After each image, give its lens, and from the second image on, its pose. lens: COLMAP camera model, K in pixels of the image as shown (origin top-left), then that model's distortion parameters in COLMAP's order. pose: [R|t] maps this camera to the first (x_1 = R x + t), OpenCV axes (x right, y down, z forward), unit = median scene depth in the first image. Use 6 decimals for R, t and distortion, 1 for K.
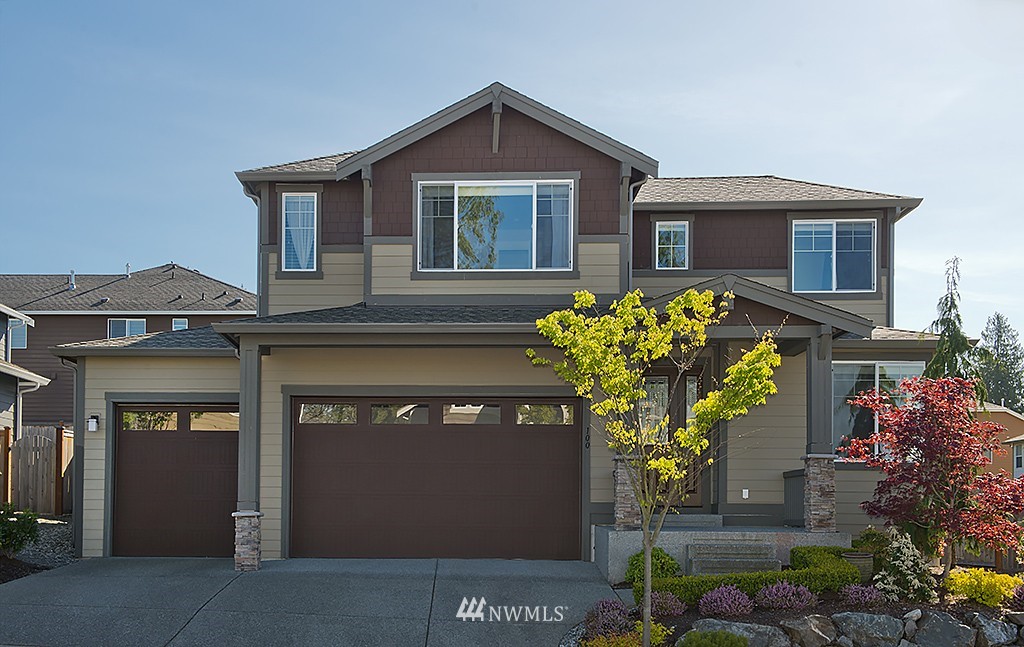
lens RADIAL K [[1194.9, 0, 512.0], [0, 1194.9, 323.9], [0, 0, 1]] dist [0.006555, 0.000000]
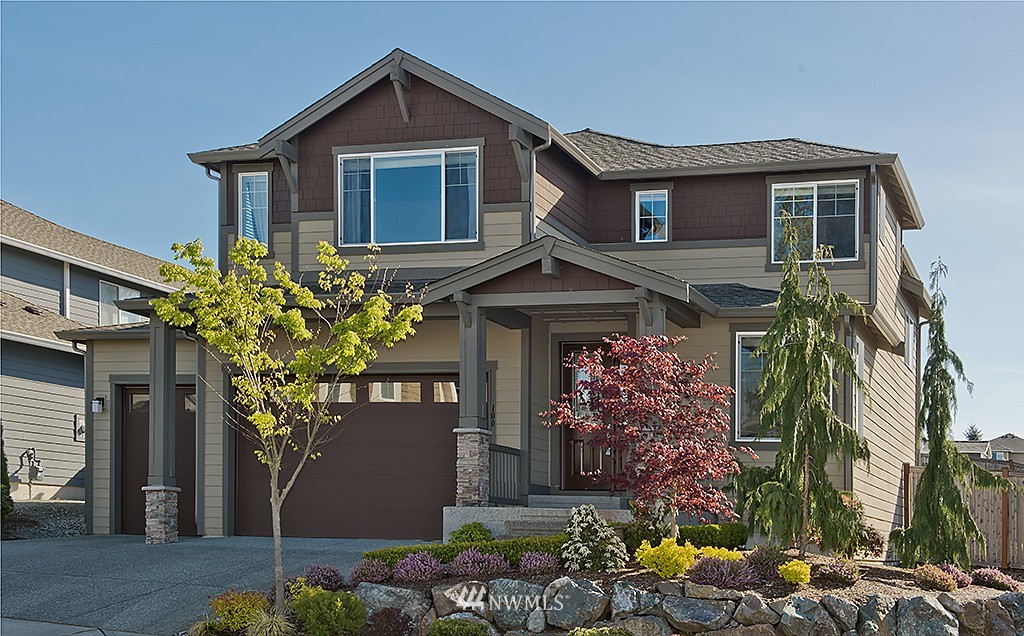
lens RADIAL K [[1249.8, 0, 512.6], [0, 1249.8, 361.4], [0, 0, 1]] dist [0.019450, 0.000000]
pose [[0.980427, -0.004758, -0.196826, 0.261037], [0.011228, 0.999432, 0.031770, 0.018795], [0.196563, -0.033358, 0.979924, 0.016702]]
